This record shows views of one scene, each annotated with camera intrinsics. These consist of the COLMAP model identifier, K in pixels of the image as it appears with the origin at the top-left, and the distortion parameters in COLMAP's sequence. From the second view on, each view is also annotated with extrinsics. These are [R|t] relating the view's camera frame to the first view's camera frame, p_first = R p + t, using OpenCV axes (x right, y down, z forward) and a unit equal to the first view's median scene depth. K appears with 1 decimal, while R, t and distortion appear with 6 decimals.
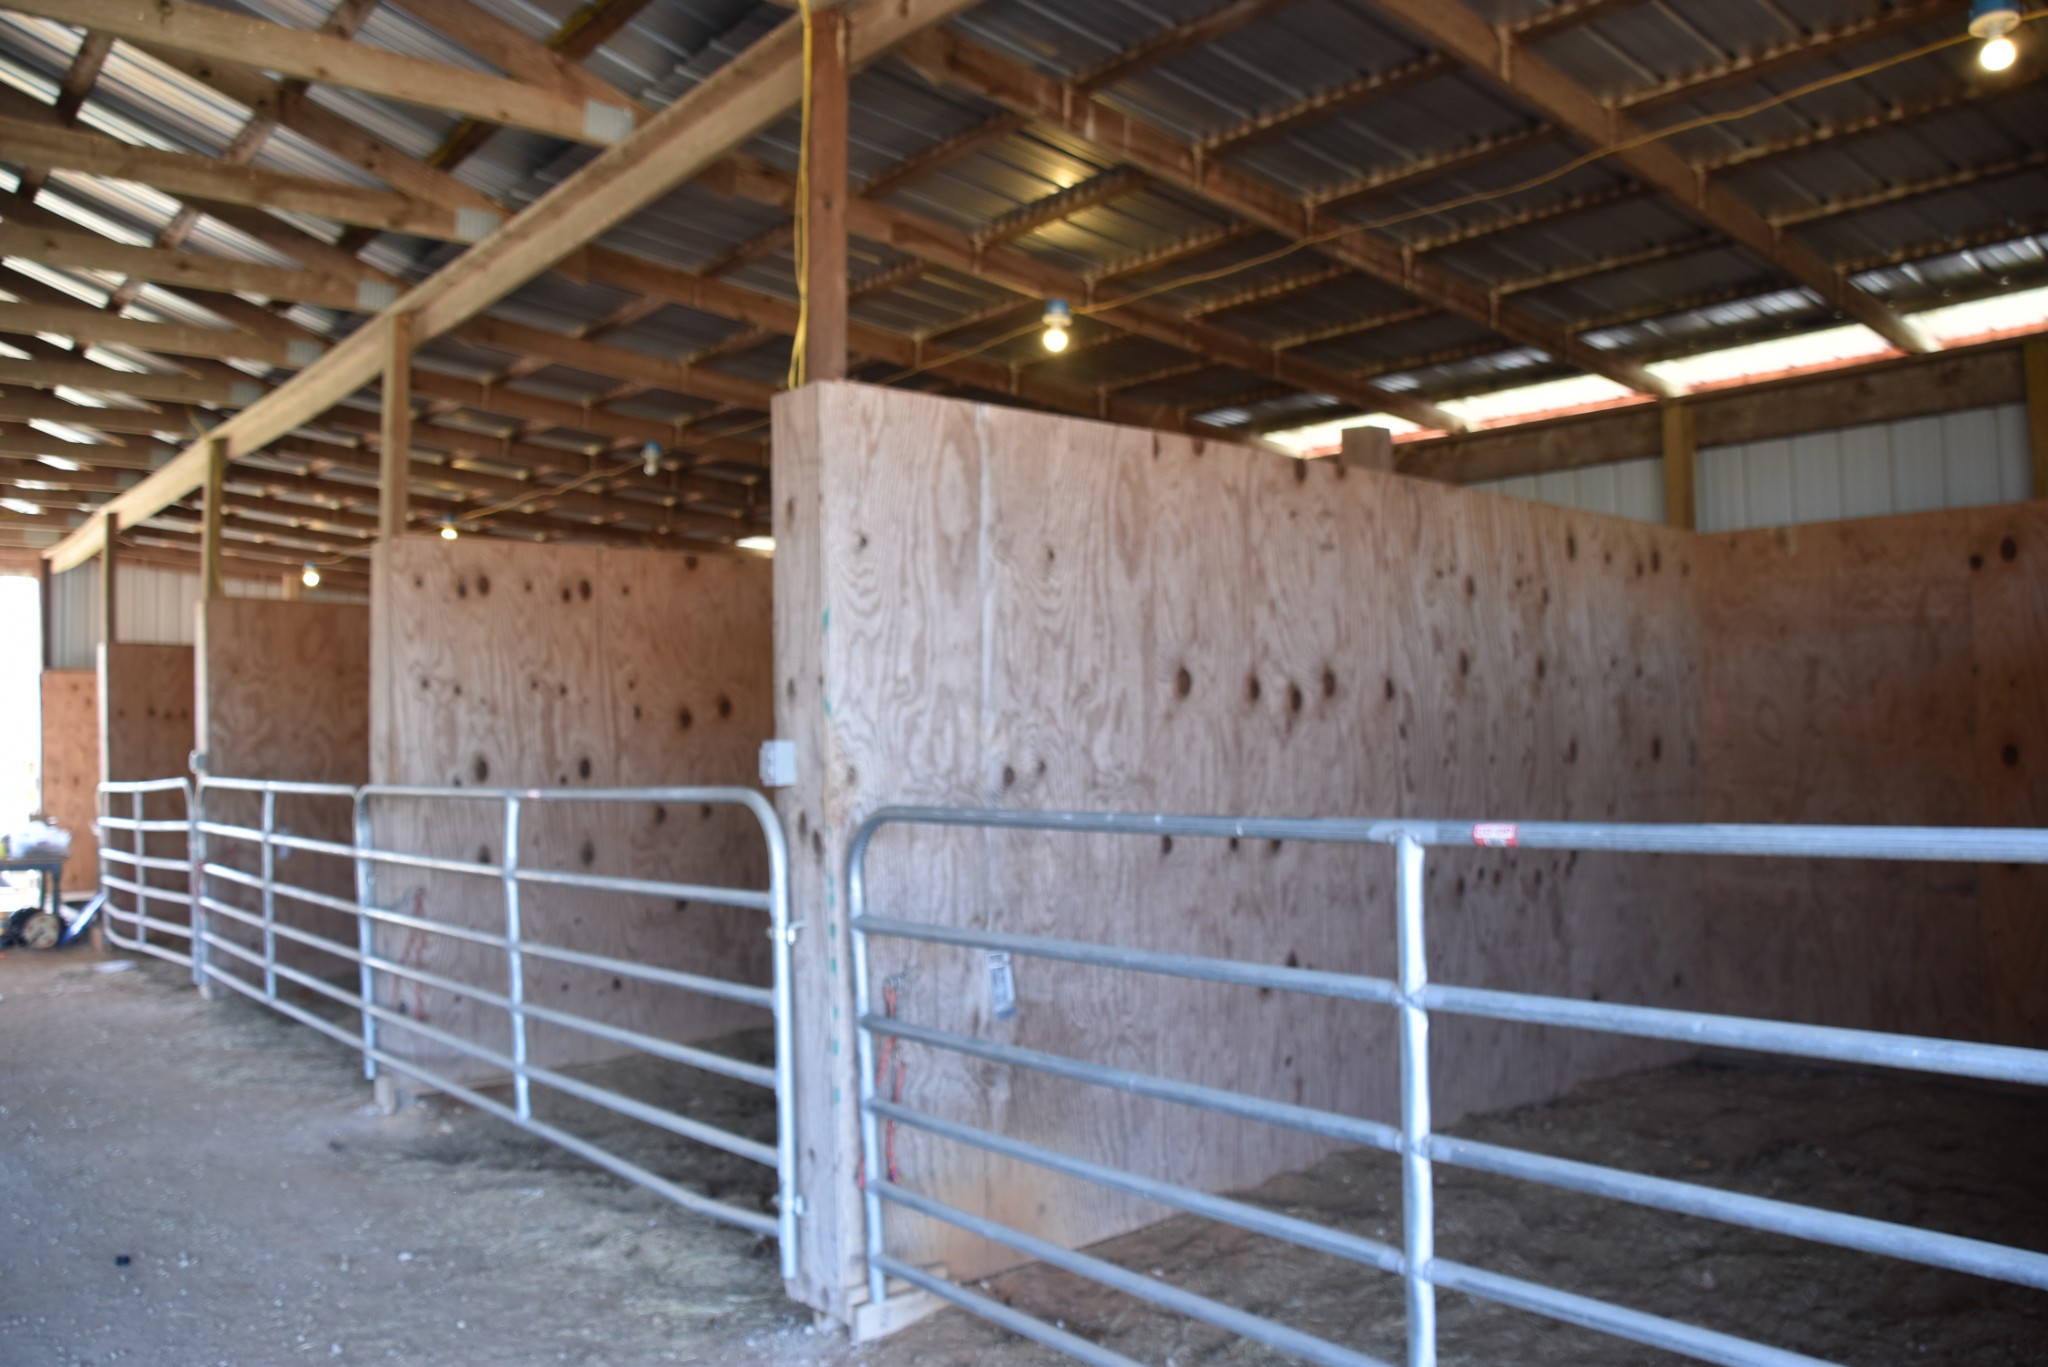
lens RADIAL K [[1649.8, 0, 1024.0], [0, 1649.8, 683.5], [0, 0, 1]] dist [-0.157447, -0.000276]
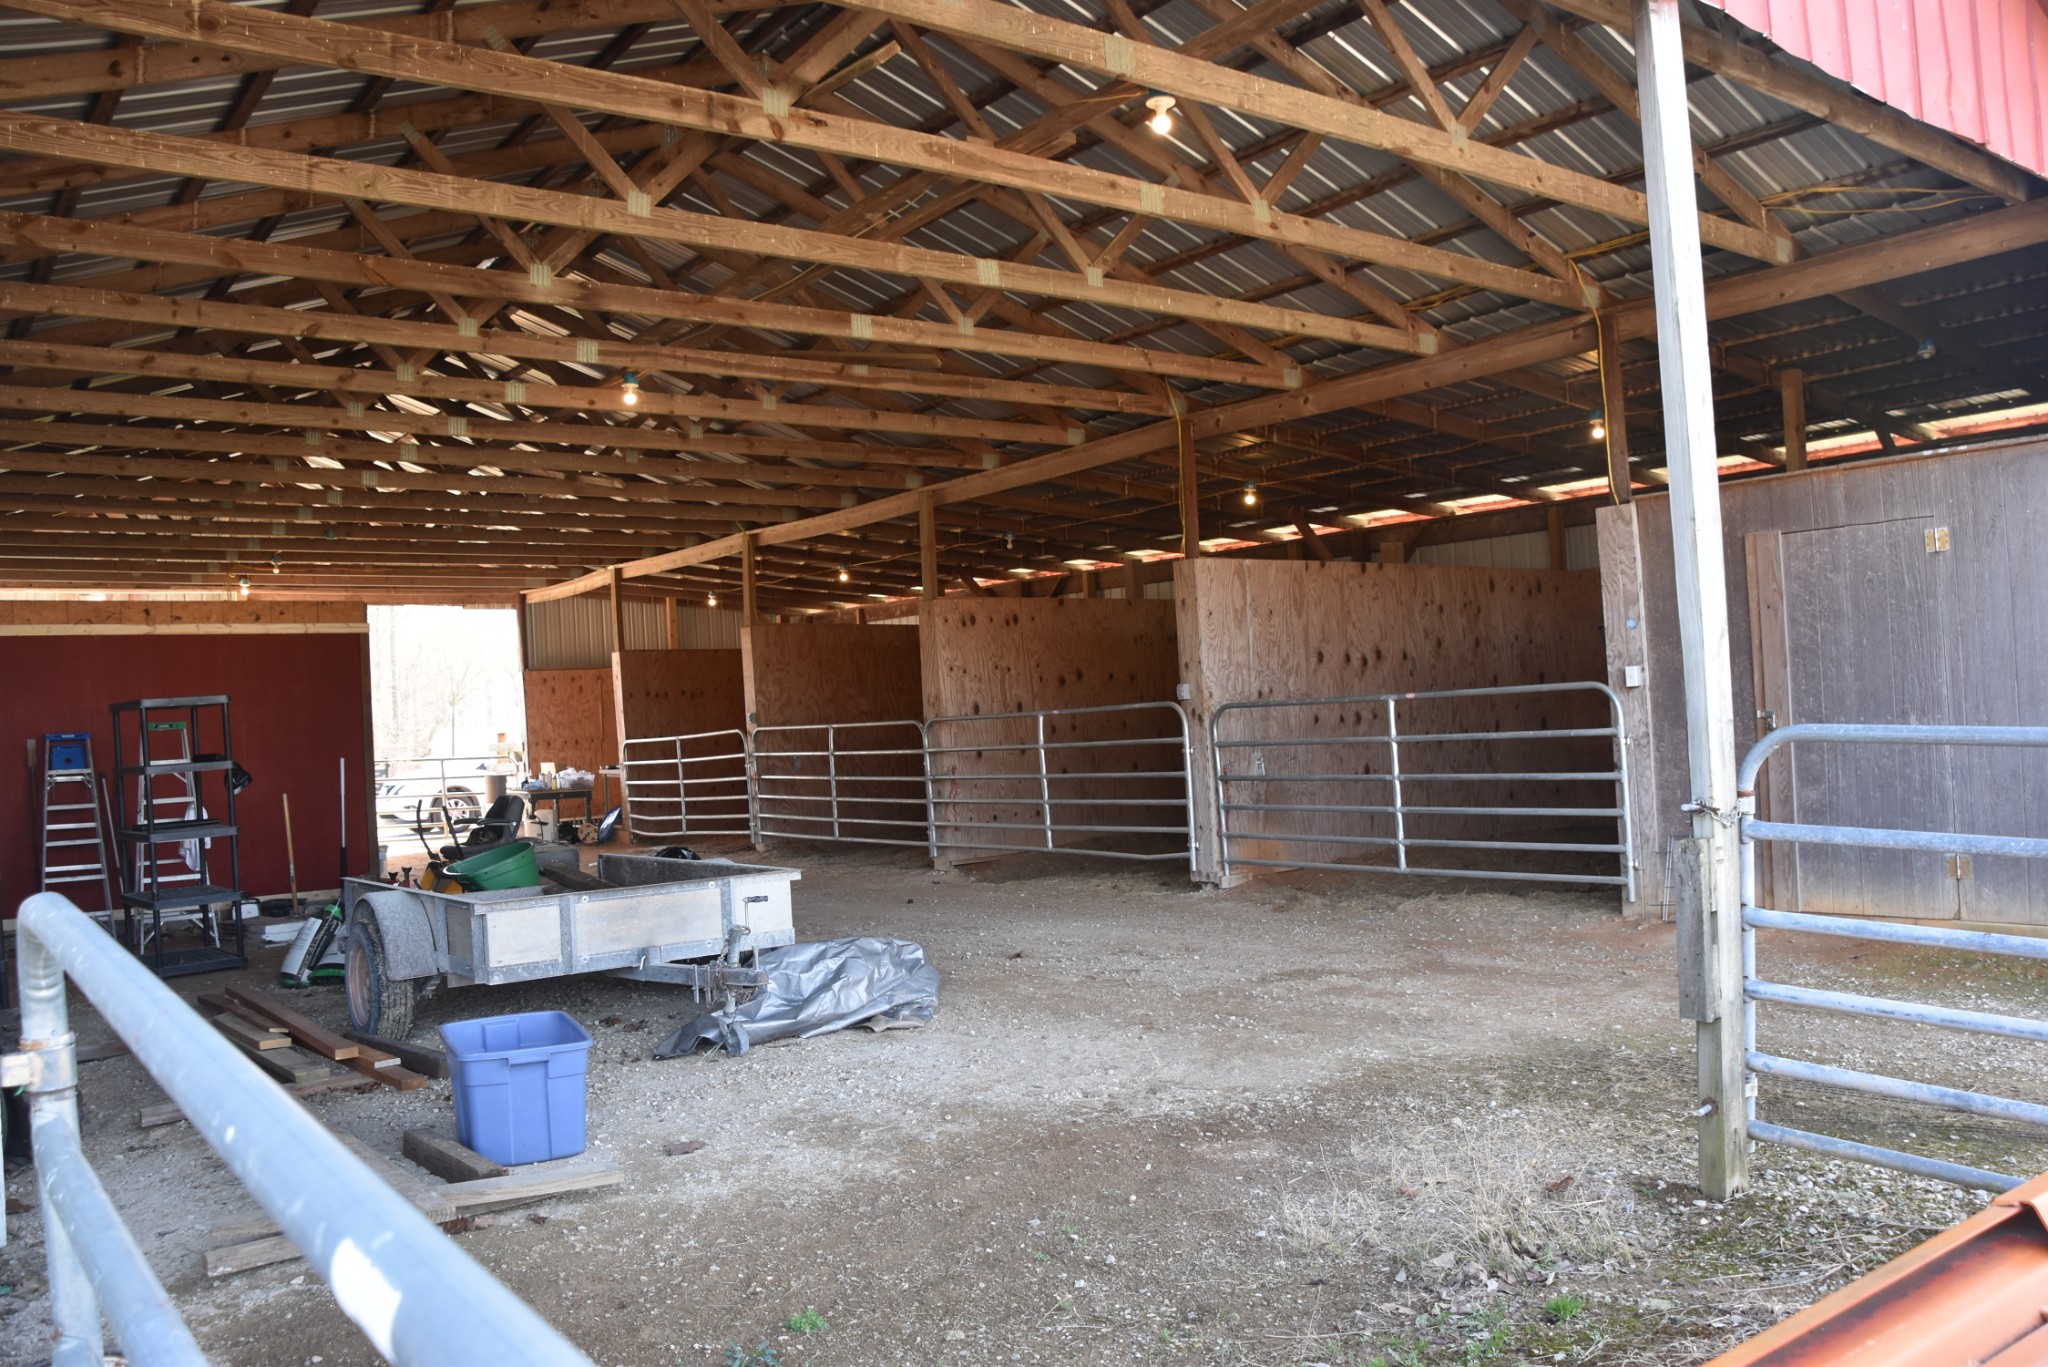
lens RADIAL K [[1649.8, 0, 1024.0], [0, 1649.8, 683.5], [0, 0, 1]] dist [-0.157447, -0.000276]
pose [[0.997894, -0.037643, -0.052833, -0.246268], [0.038814, 0.999019, 0.021312, -0.034139], [0.051979, -0.023318, 0.998376, -1.689460]]
